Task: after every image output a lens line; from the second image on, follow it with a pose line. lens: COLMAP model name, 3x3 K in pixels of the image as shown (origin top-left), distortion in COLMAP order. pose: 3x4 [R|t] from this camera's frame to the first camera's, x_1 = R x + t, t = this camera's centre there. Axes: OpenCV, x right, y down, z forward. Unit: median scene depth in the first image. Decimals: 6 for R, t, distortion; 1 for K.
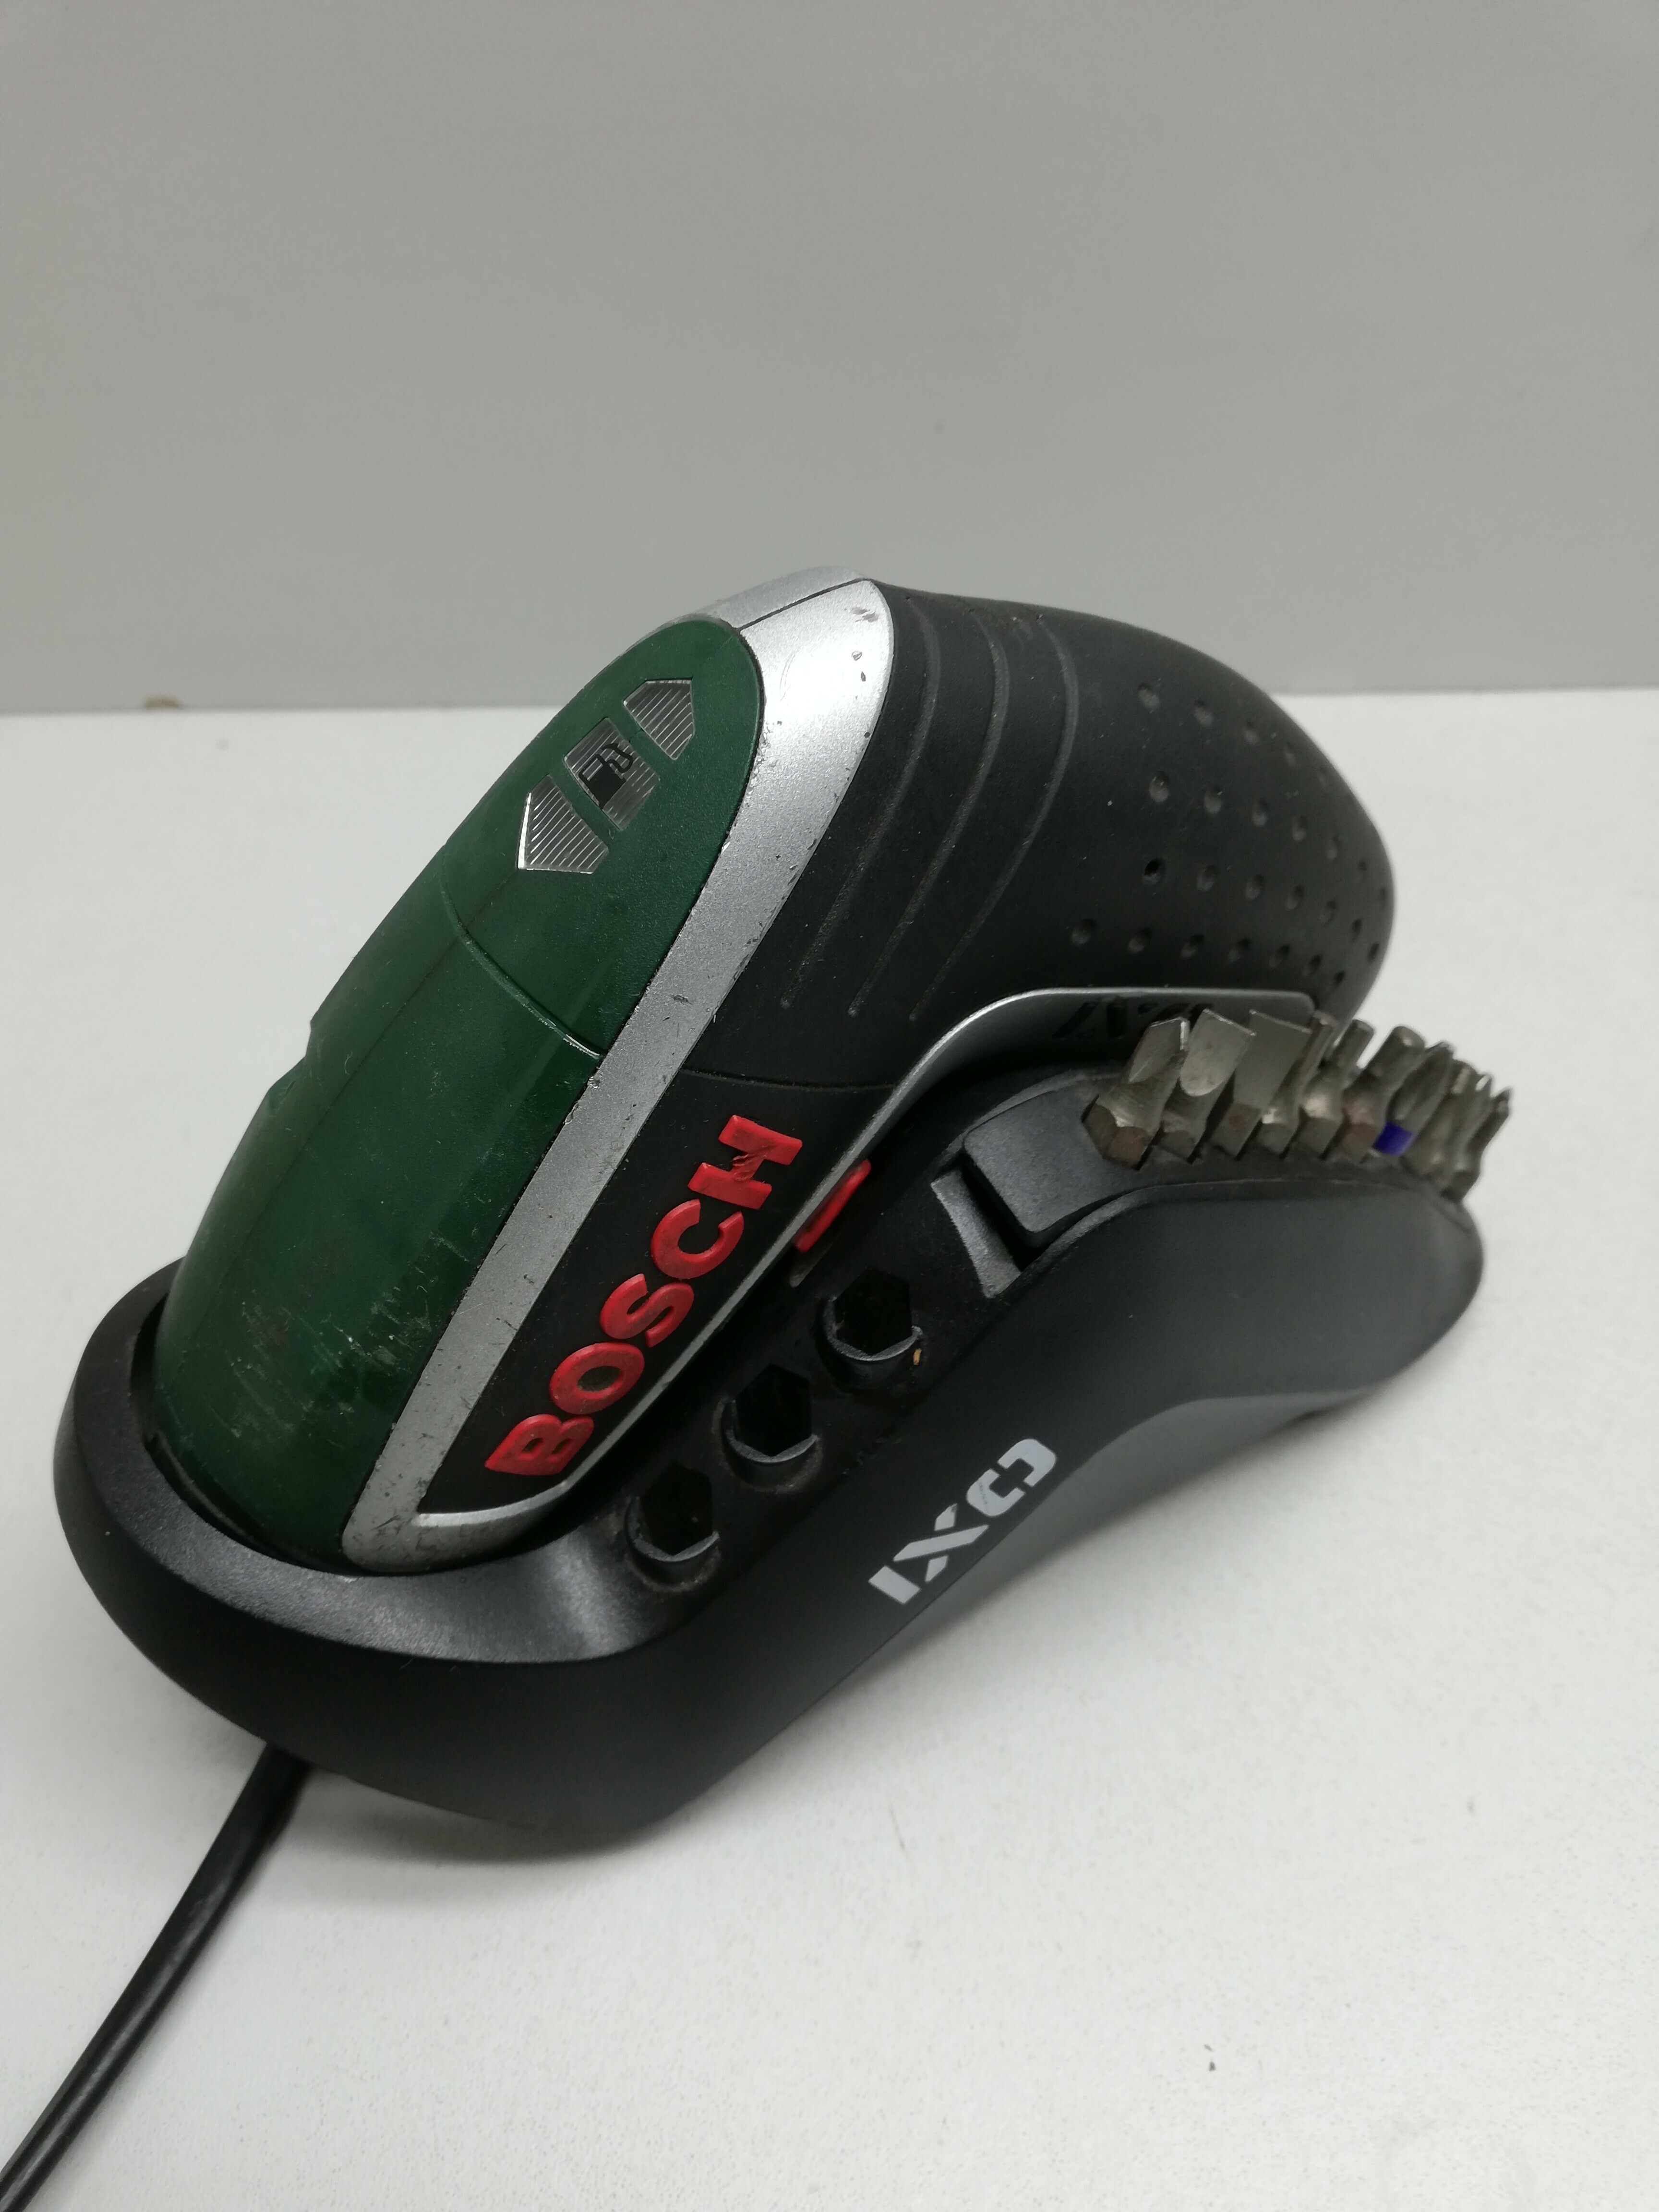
lens RADIAL K [[1730.1, 0, 829.5], [0, 1730.1, 1106.0], [0, 0, 1]] dist [-0.004463, -0.067000]
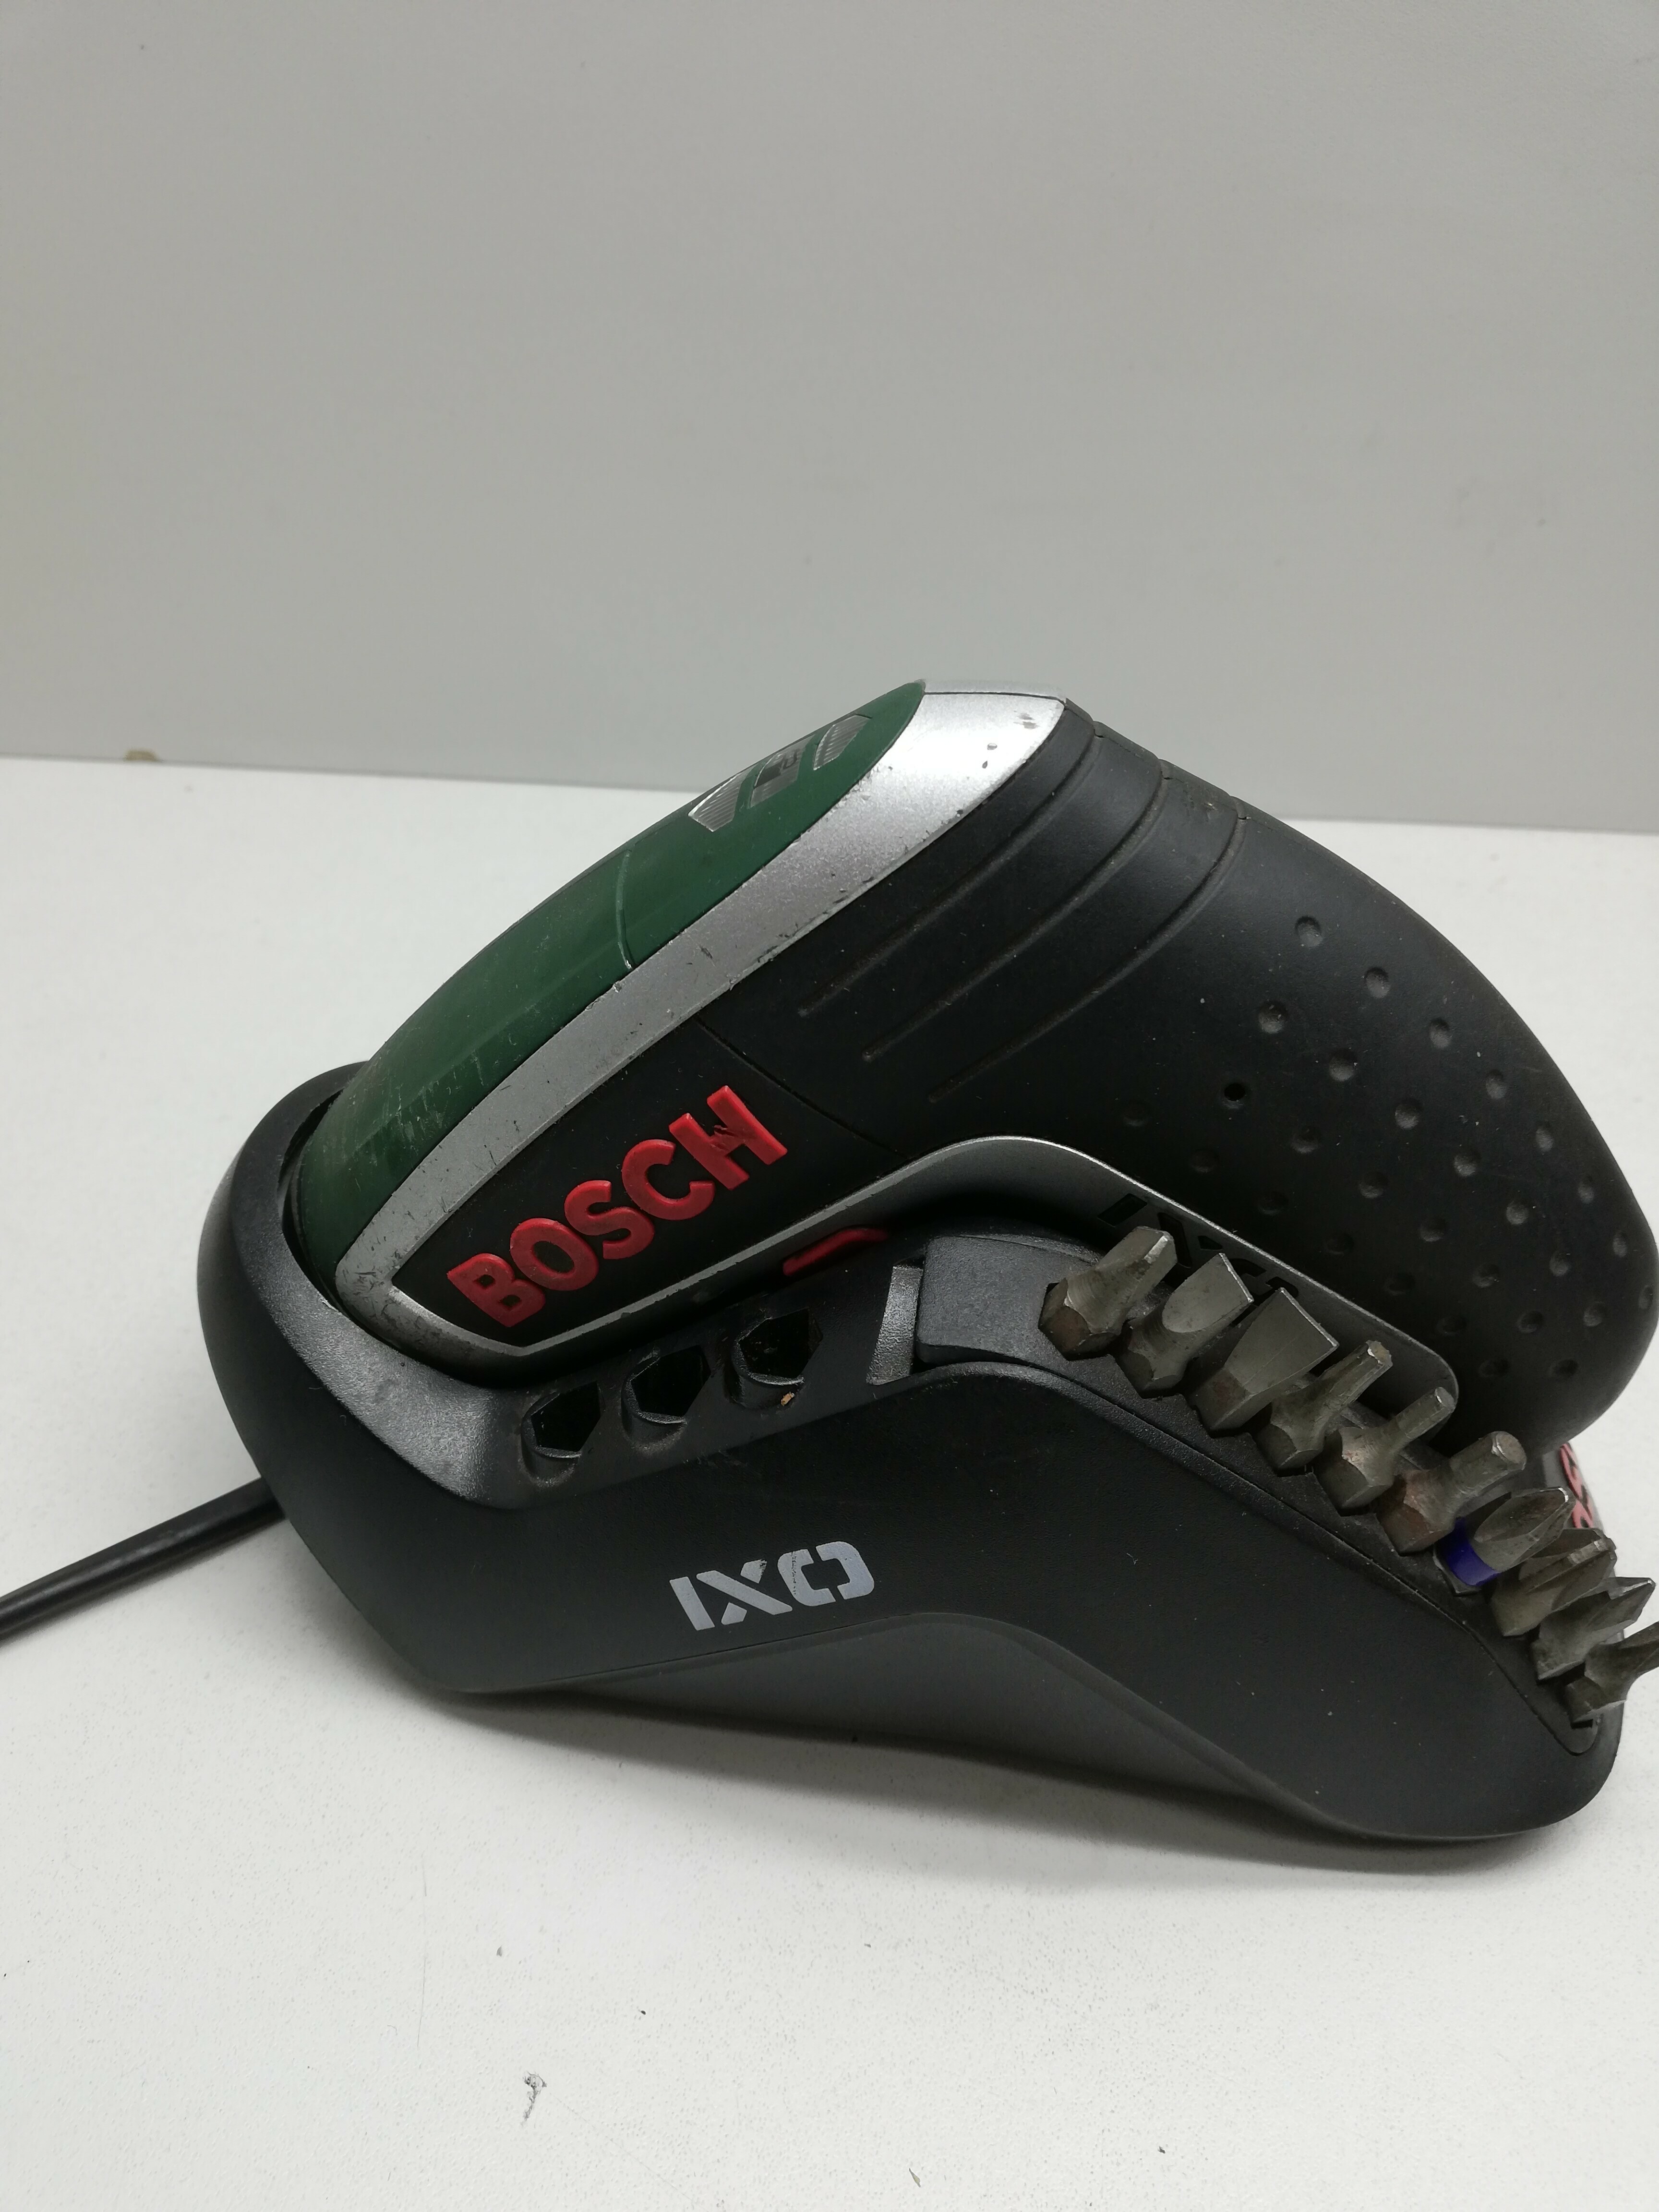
lens RADIAL K [[1746.6, 0, 829.5], [0, 1746.6, 1106.0], [0, 0, 1]] dist [-0.044644, -0.000848]
pose [[0.750643, 0.439805, -0.493058, 0.527571], [-0.513412, 0.857987, -0.016310, 0.000462], [0.415864, 0.265385, 0.869843, 0.070357]]
